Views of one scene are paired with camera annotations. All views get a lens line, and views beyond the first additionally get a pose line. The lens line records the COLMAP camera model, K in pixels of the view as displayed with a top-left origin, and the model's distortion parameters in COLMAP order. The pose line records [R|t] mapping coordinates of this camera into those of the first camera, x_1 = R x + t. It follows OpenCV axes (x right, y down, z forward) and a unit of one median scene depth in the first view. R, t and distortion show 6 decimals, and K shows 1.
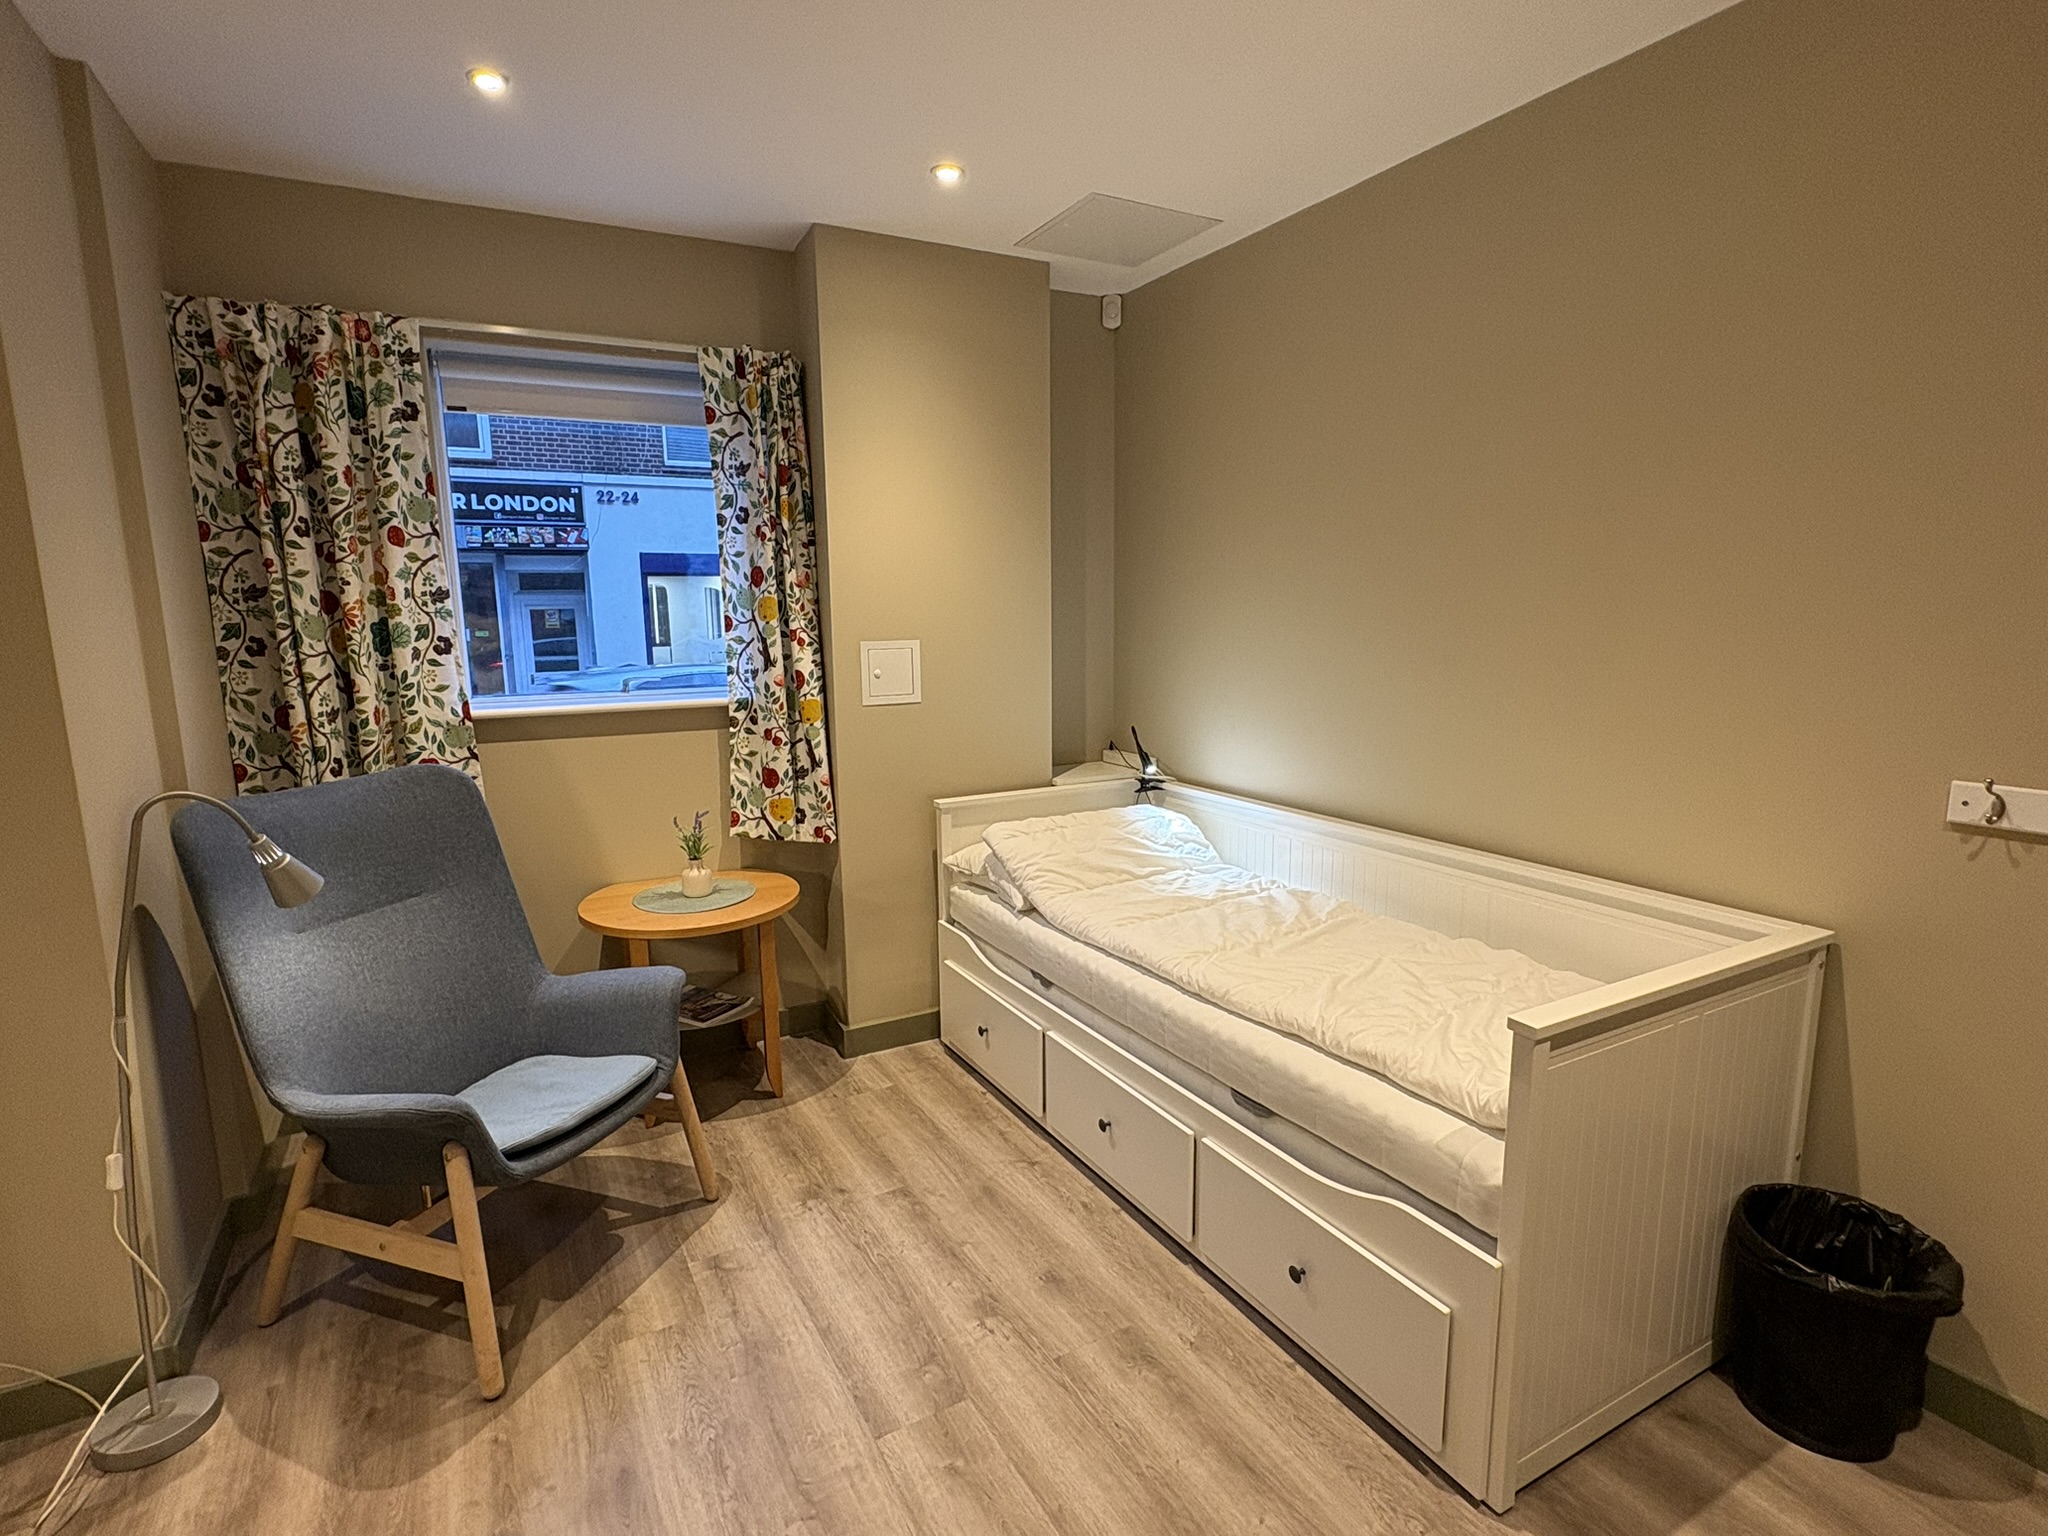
lens RADIAL K [[1004.5, 0, 1020.1], [0, 1004.5, 766.6], [0, 0, 1]] dist [0.000112, -0.000135]
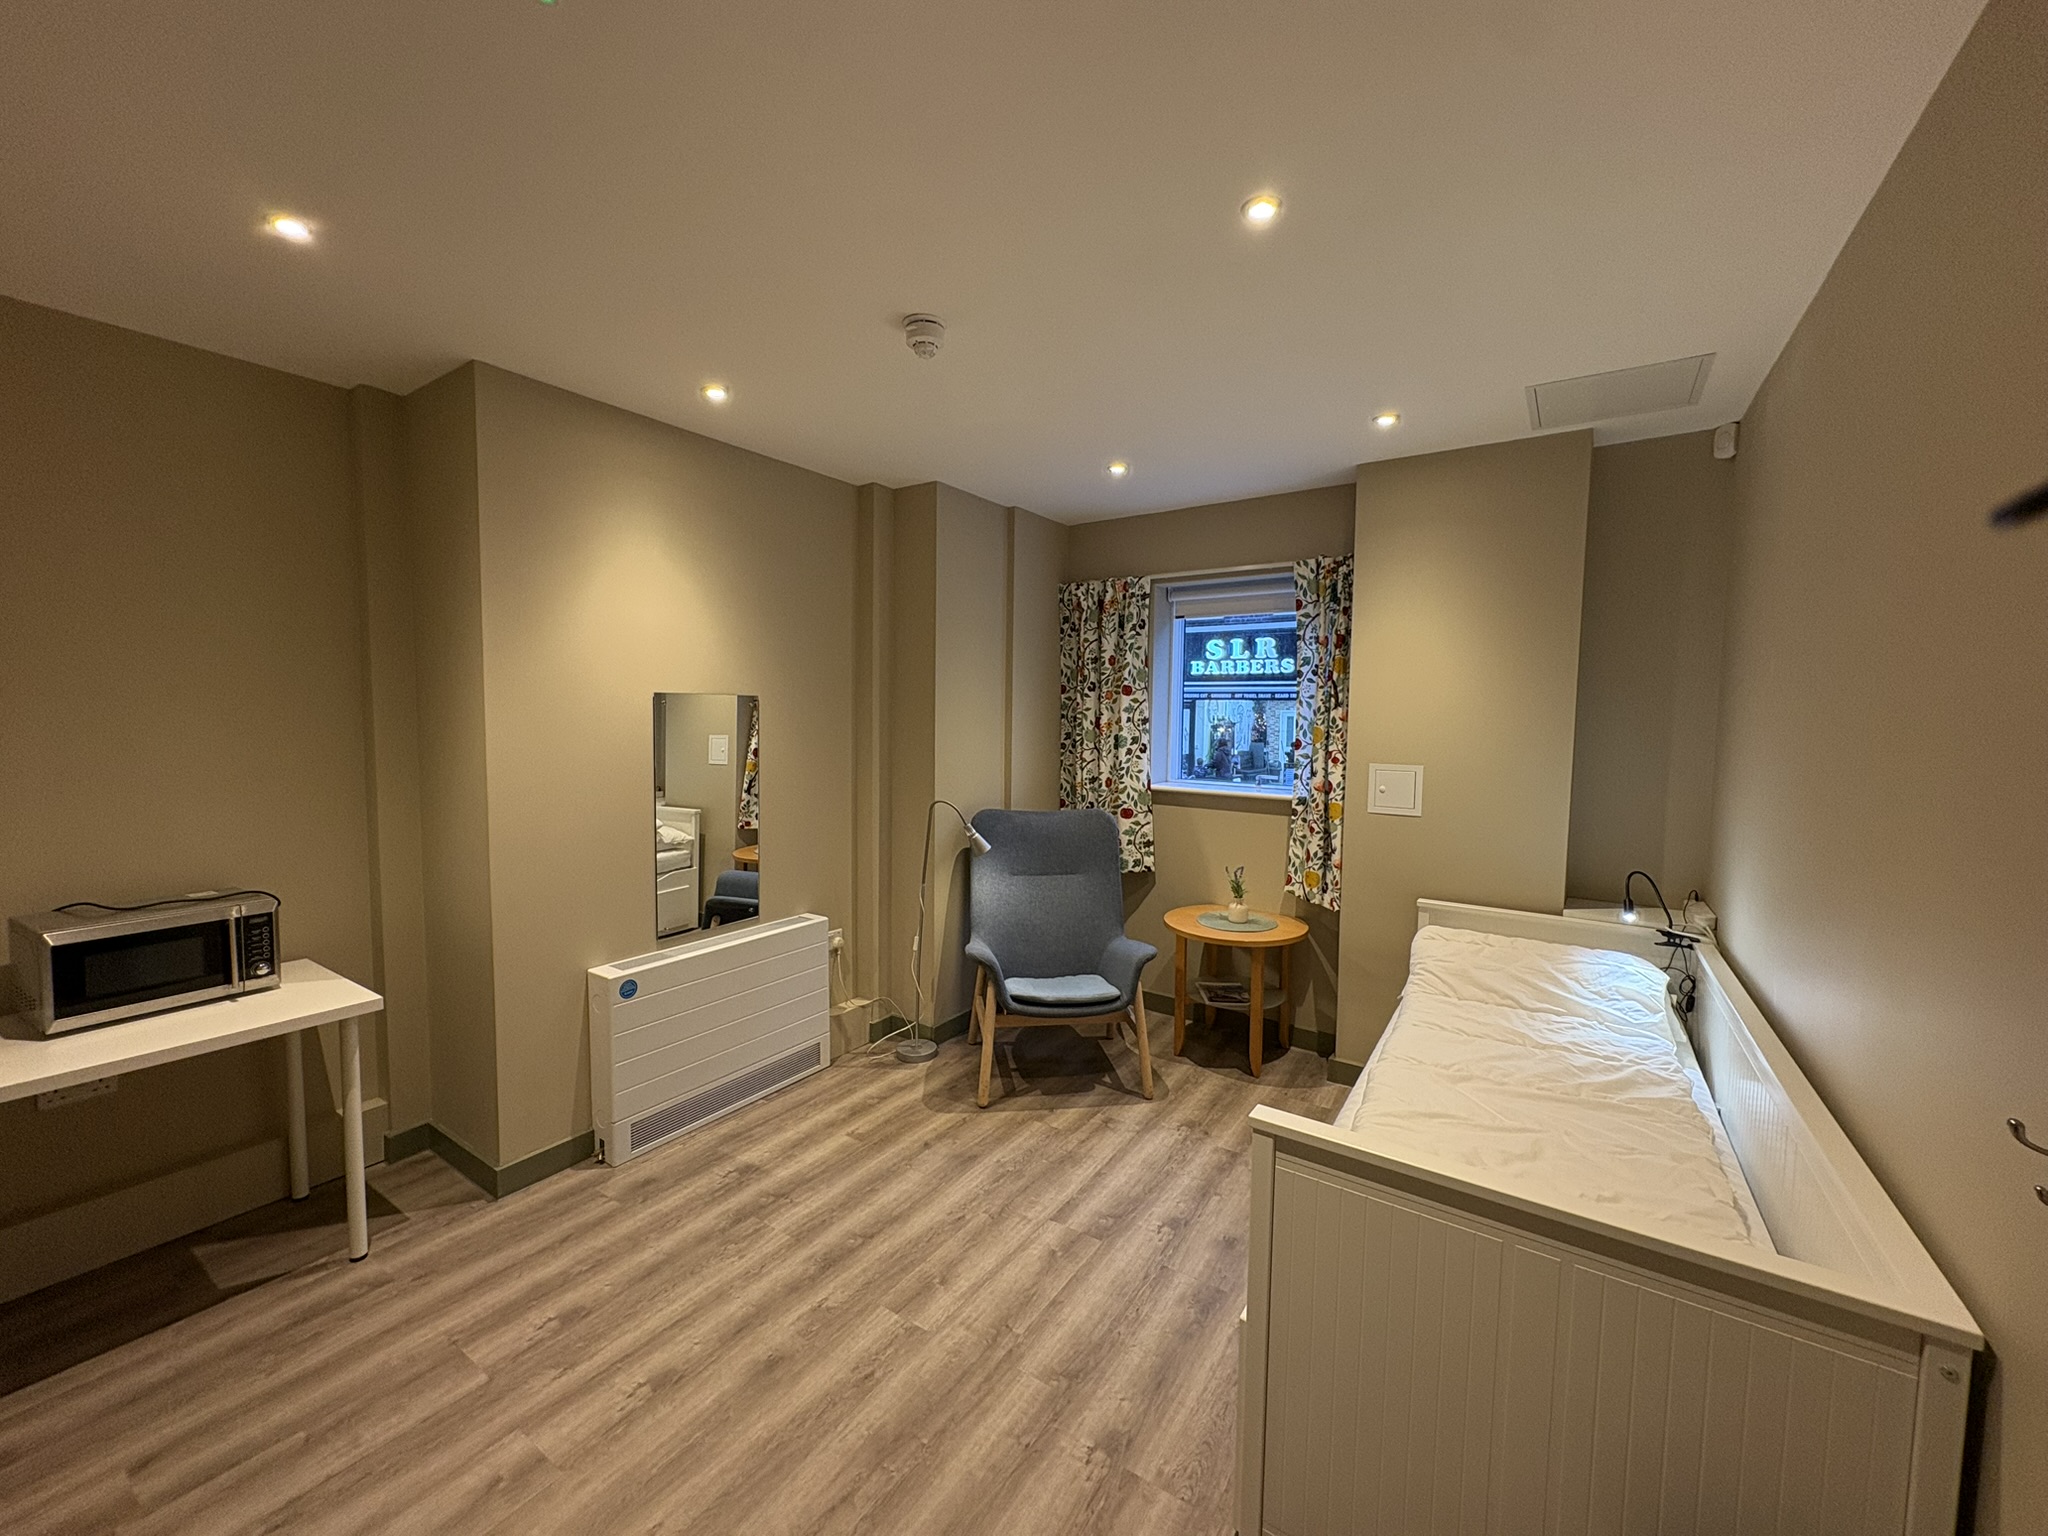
lens RADIAL K [[815.2, 0, 1015.6], [0, 815.2, 764.0], [0, 0, 1]] dist [0.001598, 0.000034]
pose [[0.448733, 0.074607, -0.890546, 0.664349], [-0.159104, 0.987258, 0.002539, -0.061318], [0.879389, 0.140550, 0.454886, 0.133511]]
